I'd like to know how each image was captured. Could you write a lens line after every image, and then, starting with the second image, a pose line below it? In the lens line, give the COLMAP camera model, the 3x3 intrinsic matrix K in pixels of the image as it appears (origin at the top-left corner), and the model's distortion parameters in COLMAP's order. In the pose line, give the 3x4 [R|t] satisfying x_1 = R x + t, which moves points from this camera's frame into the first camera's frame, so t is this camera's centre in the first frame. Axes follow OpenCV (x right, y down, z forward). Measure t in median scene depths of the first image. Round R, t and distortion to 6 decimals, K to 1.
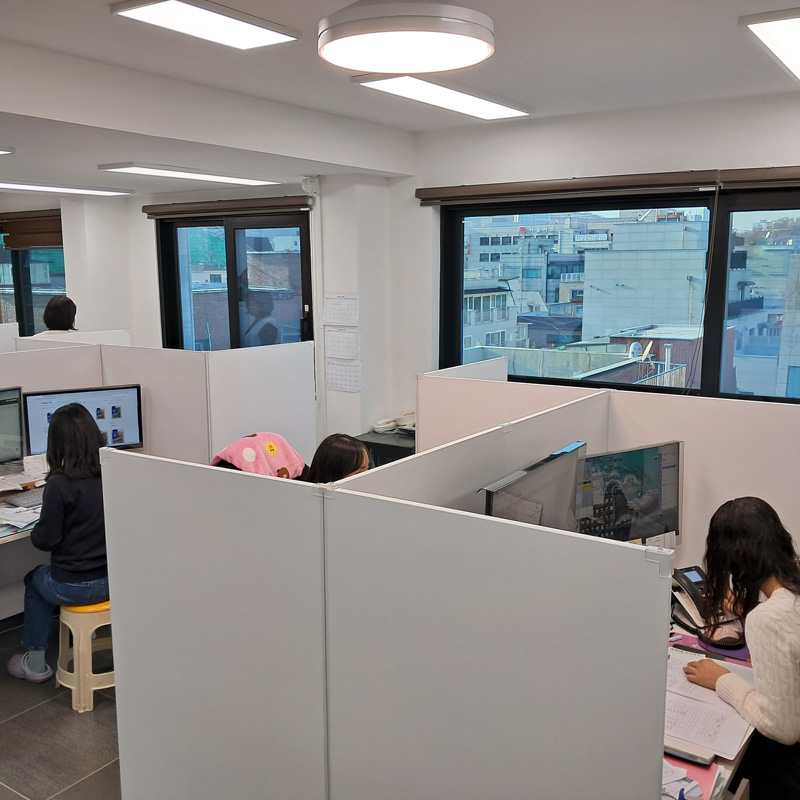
lens RADIAL K [[857.9, 0, 400.0], [0, 857.9, 400.0], [0, 0, 1]] dist [0.260605, -0.694799]
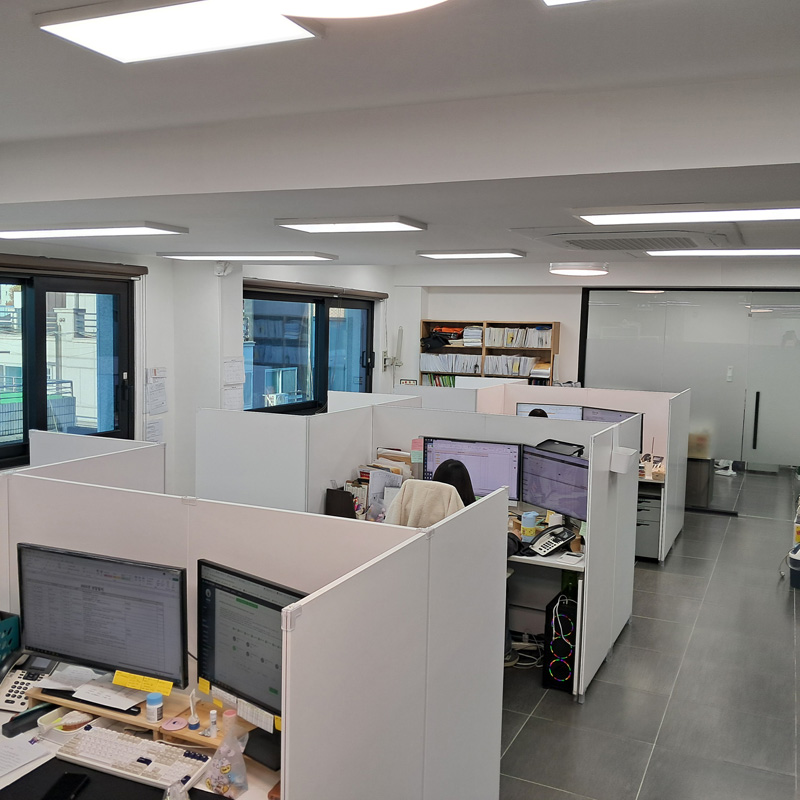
lens RADIAL K [[857.9, 0, 400.0], [0, 857.9, 400.0], [0, 0, 1]] dist [0.260605, -0.694799]
pose [[-0.152320, -0.100302, 0.983228, -1.180461], [0.114083, 0.986403, 0.118299, -0.164477], [-0.981725, 0.130189, -0.138806, 0.853426]]
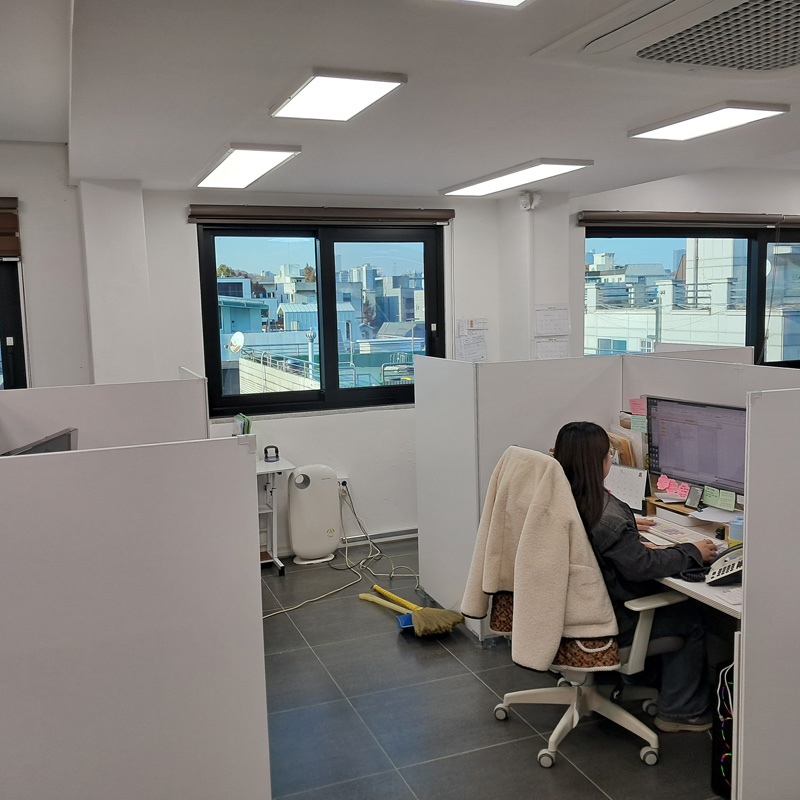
lens RADIAL K [[857.9, 0, 400.0], [0, 857.9, 400.0], [0, 0, 1]] dist [0.260605, -0.694799]
pose [[0.567256, -0.112280, 0.815852, -0.945191], [0.139211, 0.989479, 0.039382, -0.069037], [-0.811690, 0.091236, 0.576919, 0.496767]]
